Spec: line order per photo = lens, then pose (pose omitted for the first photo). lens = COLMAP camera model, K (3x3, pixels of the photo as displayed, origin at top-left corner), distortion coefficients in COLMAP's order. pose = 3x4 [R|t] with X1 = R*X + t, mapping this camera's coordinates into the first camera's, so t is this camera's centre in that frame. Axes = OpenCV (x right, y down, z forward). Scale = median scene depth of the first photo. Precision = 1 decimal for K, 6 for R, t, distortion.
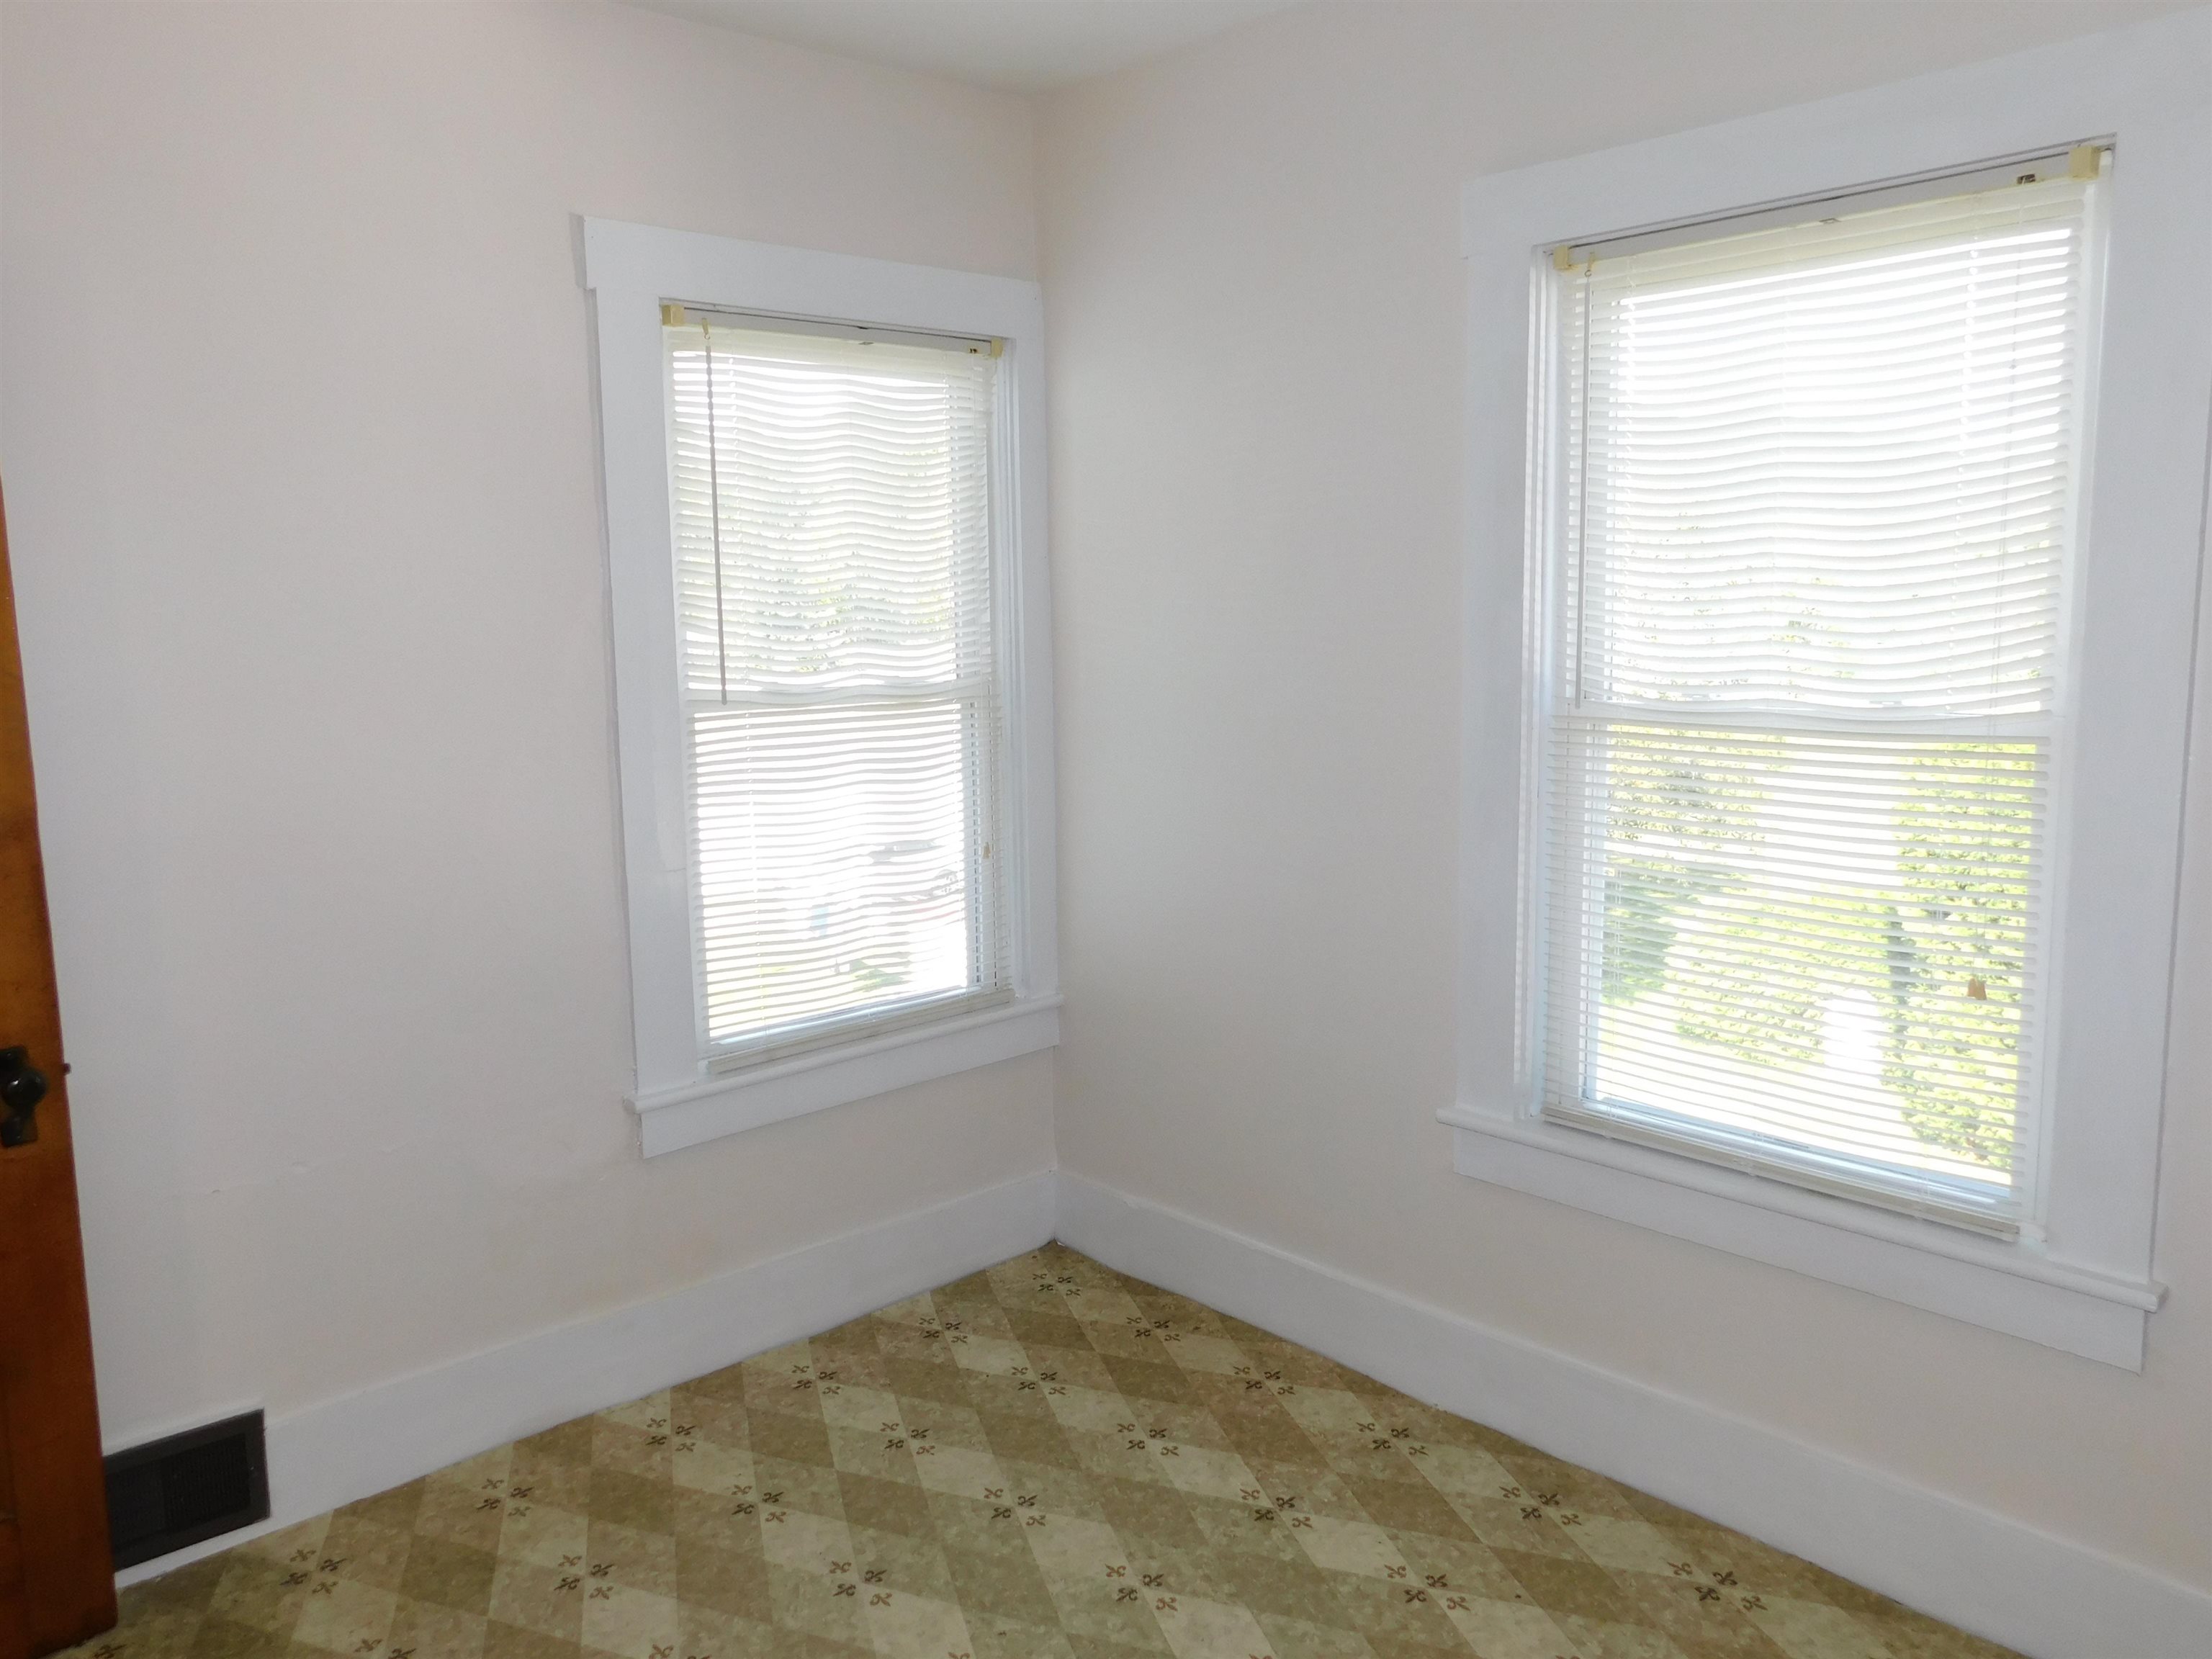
lens RADIAL K [[1633.4, 0, 1087.0], [0, 1633.4, 825.2], [0, 0, 1]] dist [0.001758, 0.012798]
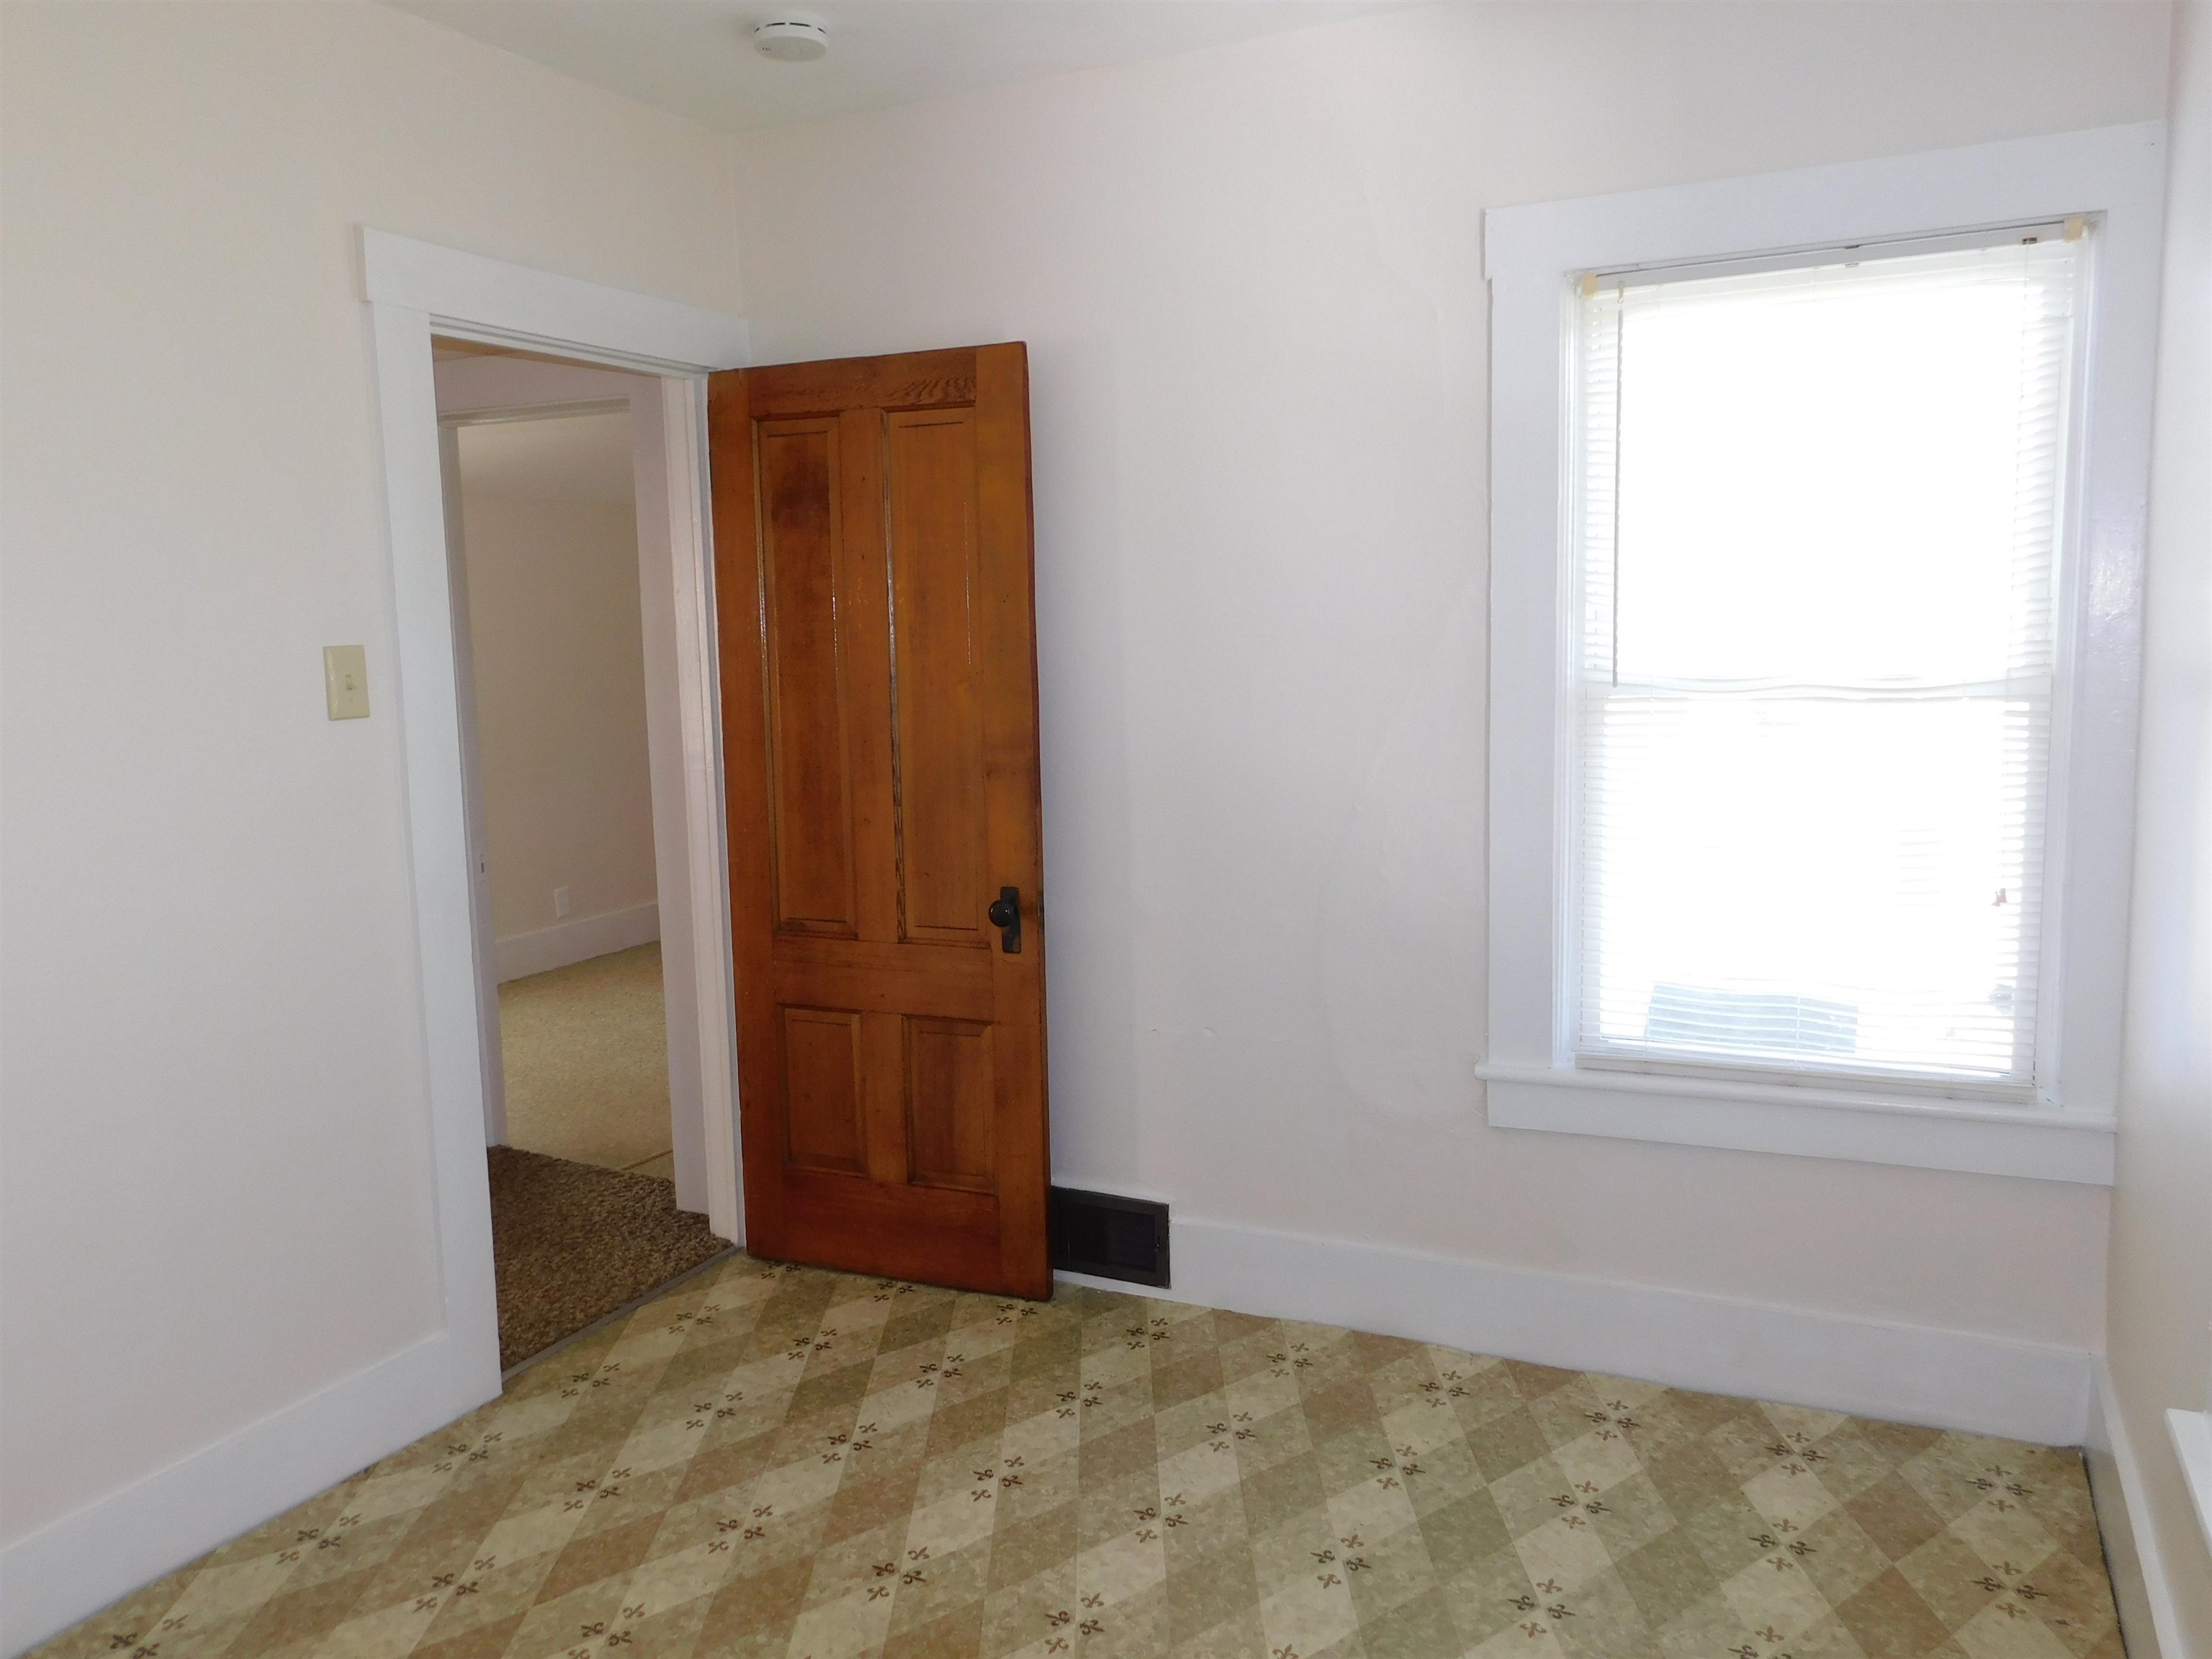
lens RADIAL K [[1633.4, 0, 1087.0], [0, 1633.4, 825.2], [0, 0, 1]] dist [0.001758, 0.012798]
pose [[0.381196, 0.126948, -0.915737, 0.562831], [-0.105669, 0.990019, 0.093258, -0.053502], [0.918436, 0.061215, 0.390805, 0.365218]]
